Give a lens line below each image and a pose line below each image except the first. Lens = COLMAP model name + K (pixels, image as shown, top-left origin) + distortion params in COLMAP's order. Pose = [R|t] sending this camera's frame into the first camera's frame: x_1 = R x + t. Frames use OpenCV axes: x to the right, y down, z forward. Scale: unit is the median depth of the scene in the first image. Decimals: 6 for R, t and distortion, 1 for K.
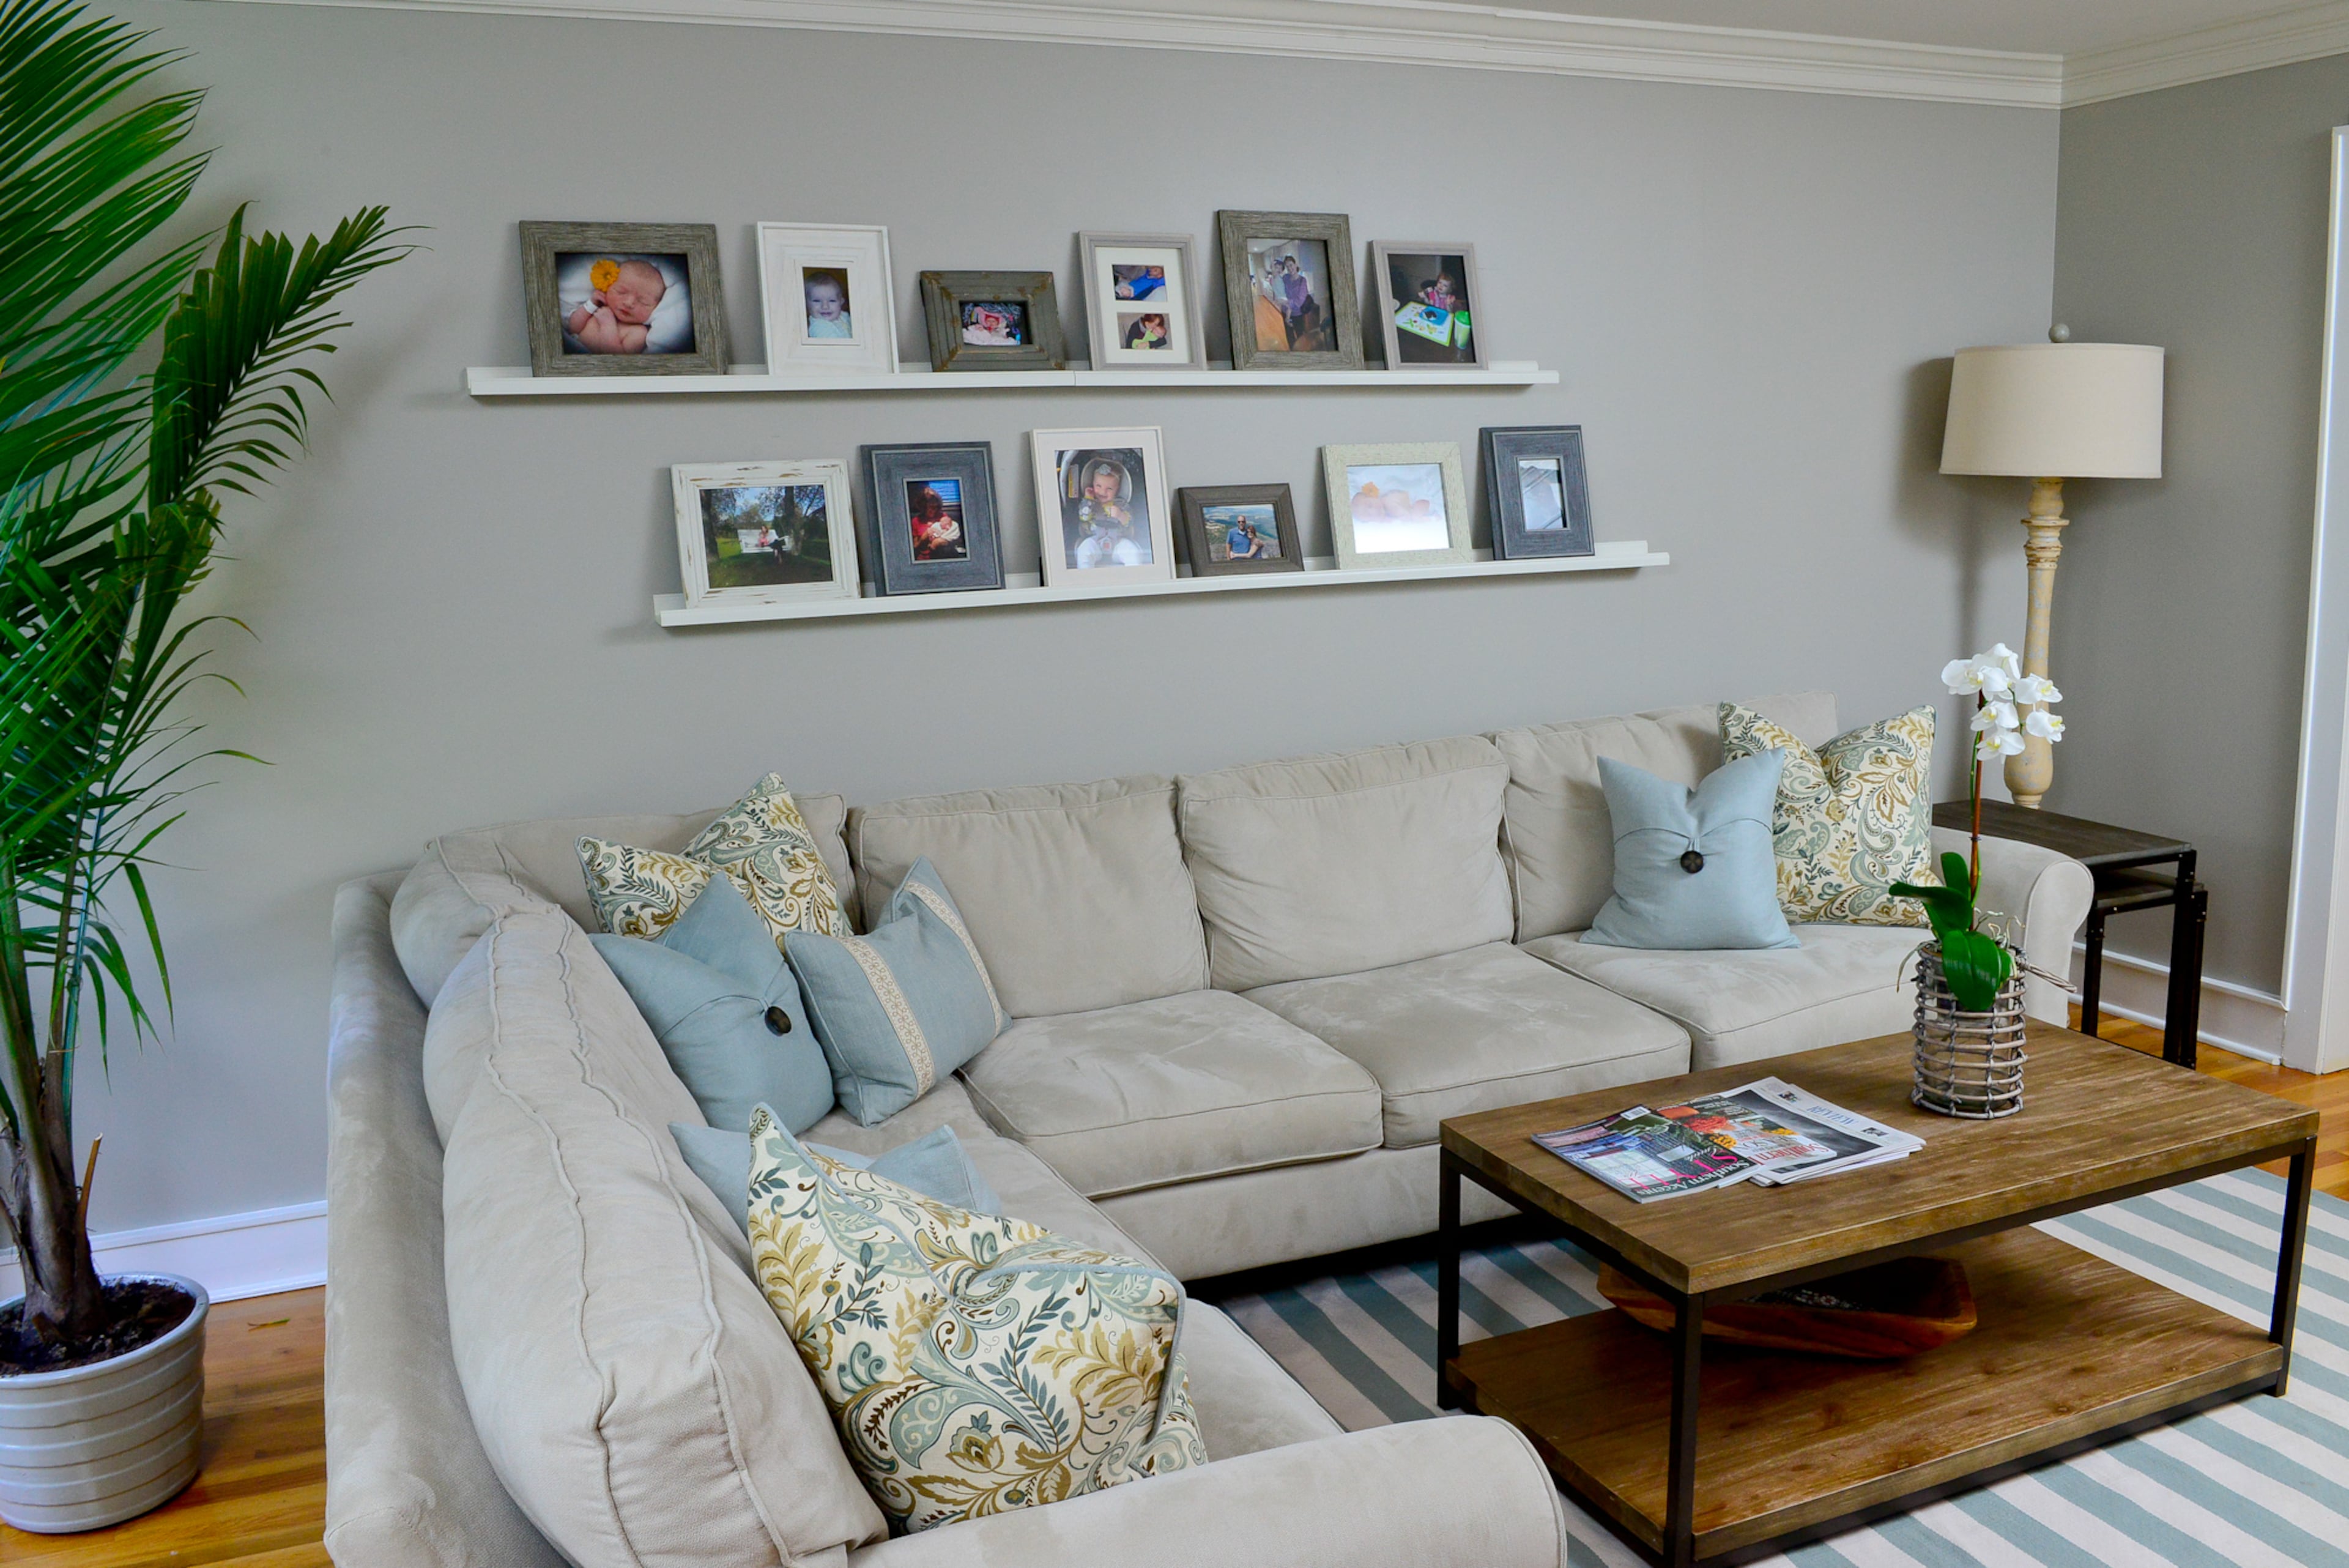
lens RADIAL K [[1888.9, 0, 1174.5], [0, 1888.9, 784.0], [0, 0, 1]] dist [0.061162, -0.000125]
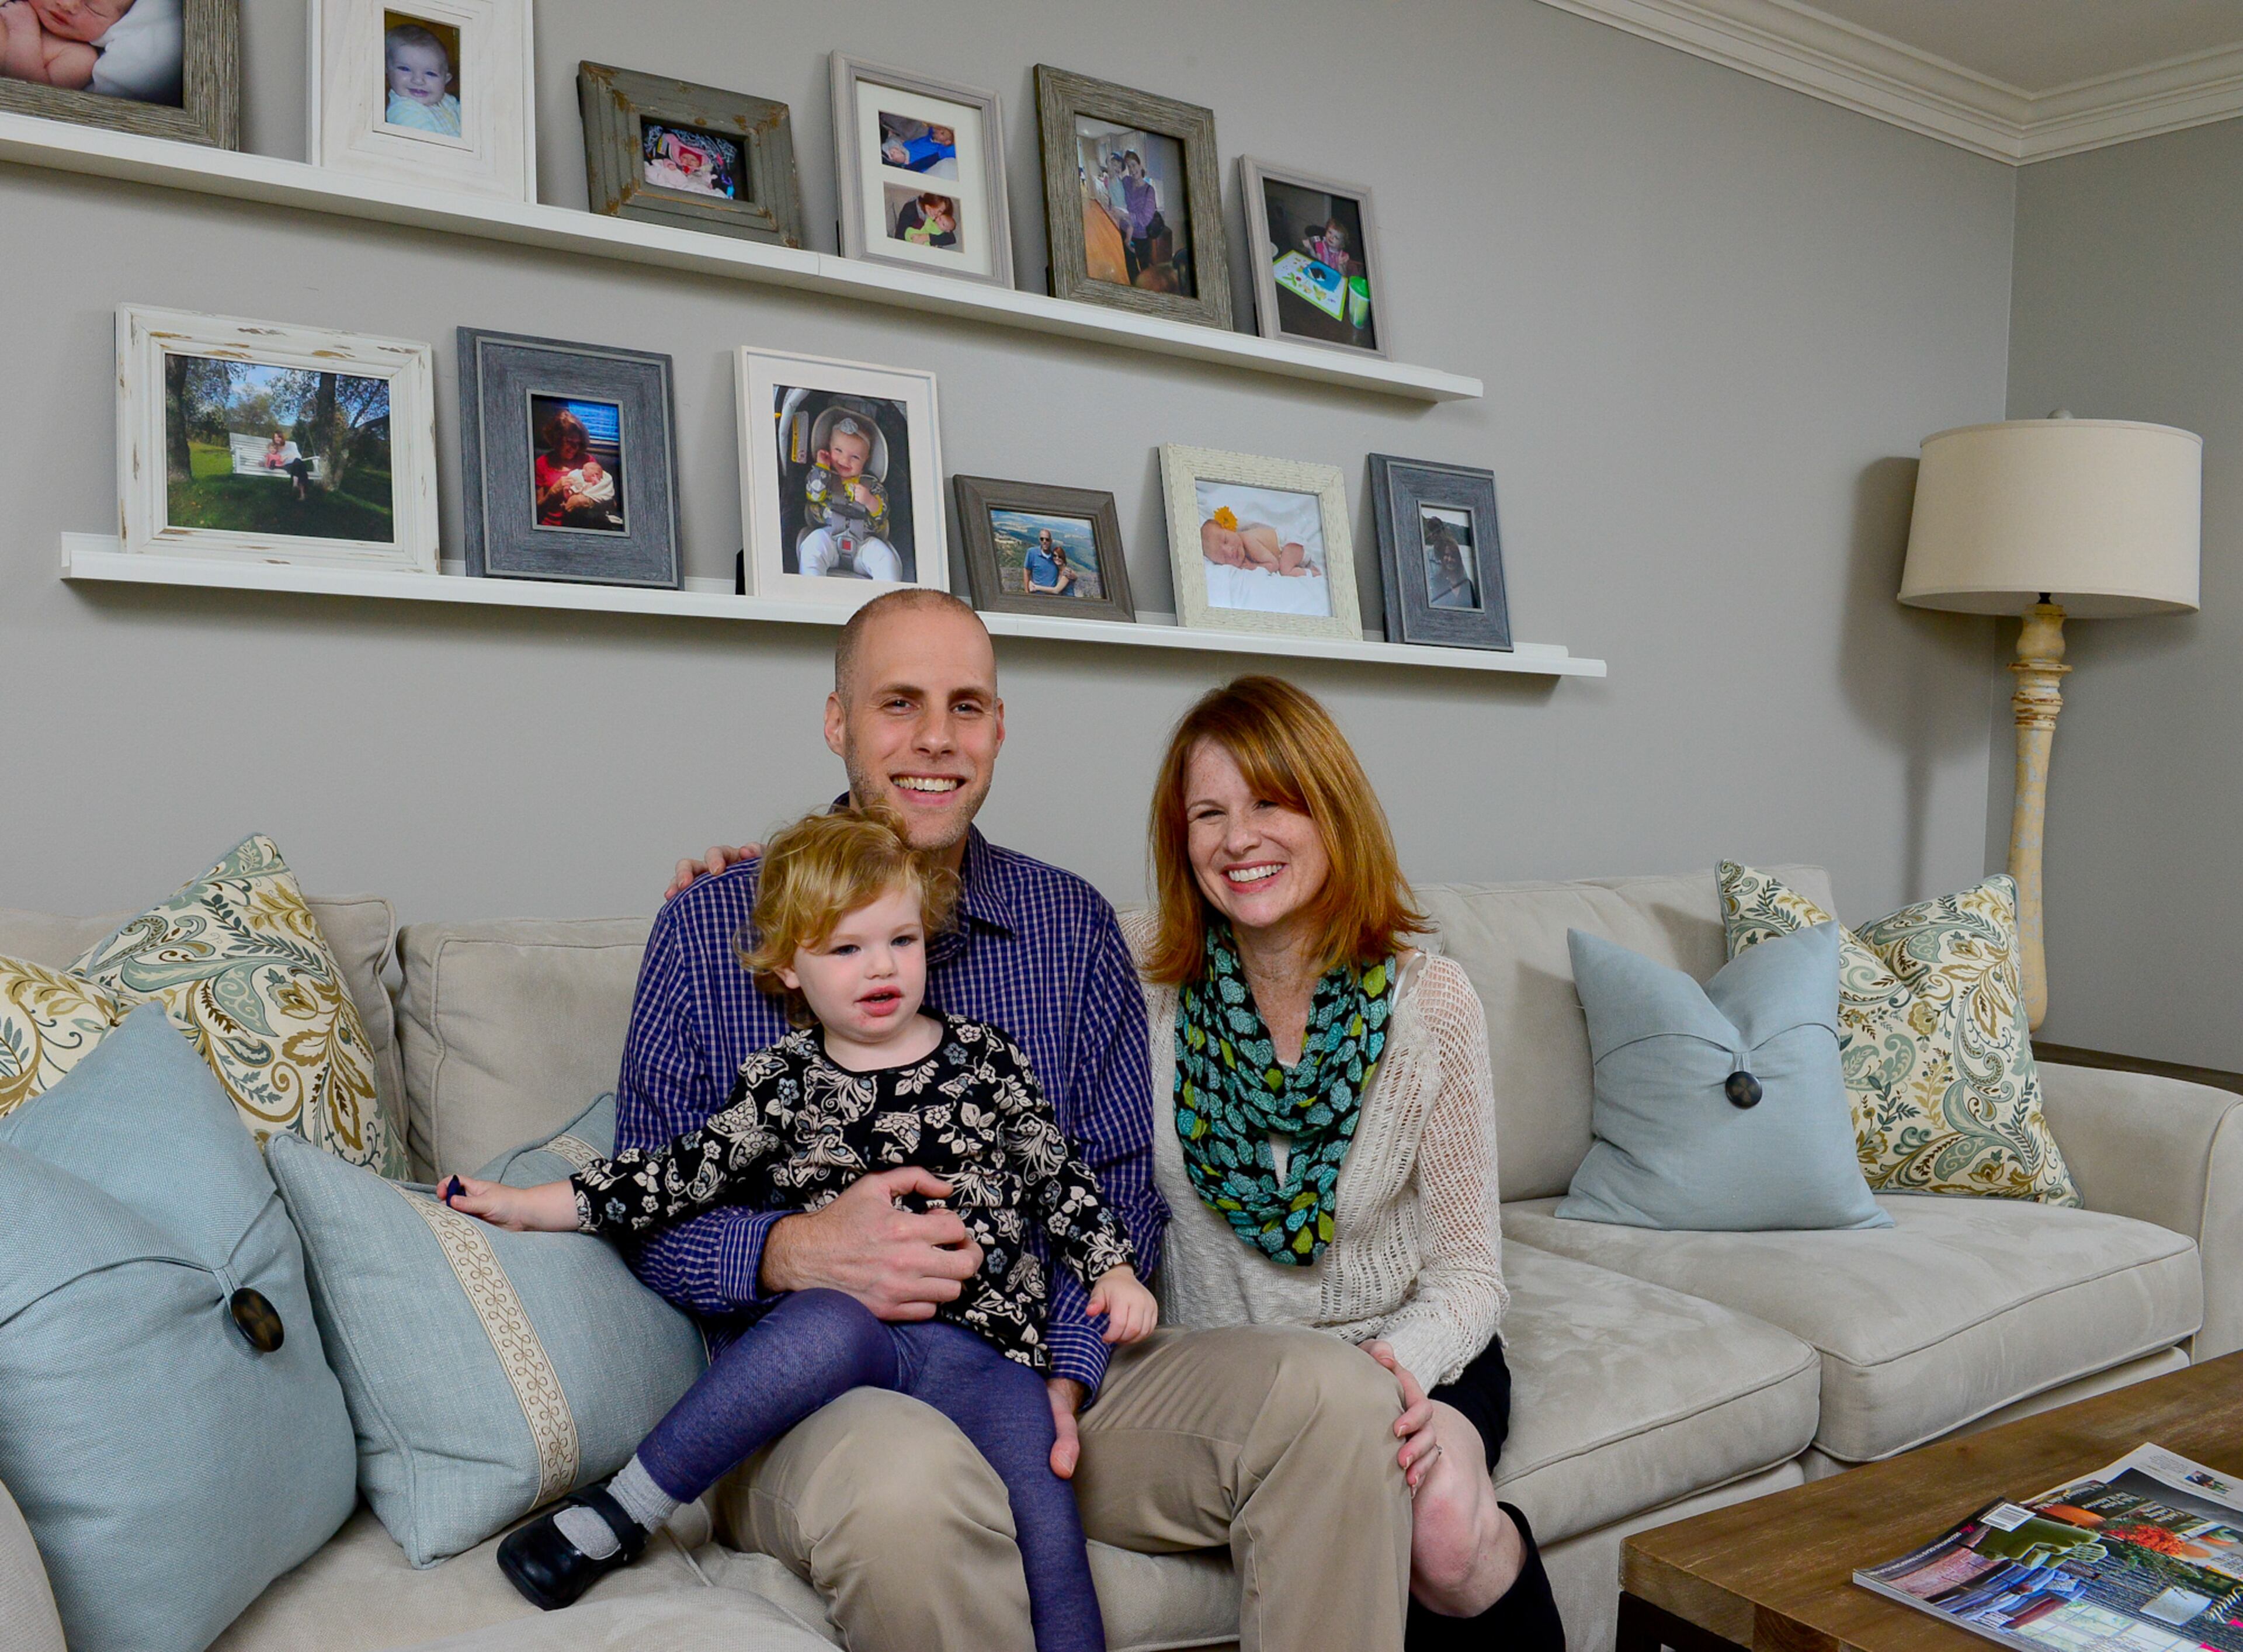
lens RADIAL K [[2261.8, 0, 1120.9], [0, 2261.8, 738.7], [0, 0, 1]] dist [-0.009375, -0.017709]
pose [[0.986199, 0.051440, 0.157368, -0.059541], [-0.029552, 0.989937, -0.138390, 0.035638], [-0.162903, 0.131830, 0.977795, 0.266868]]
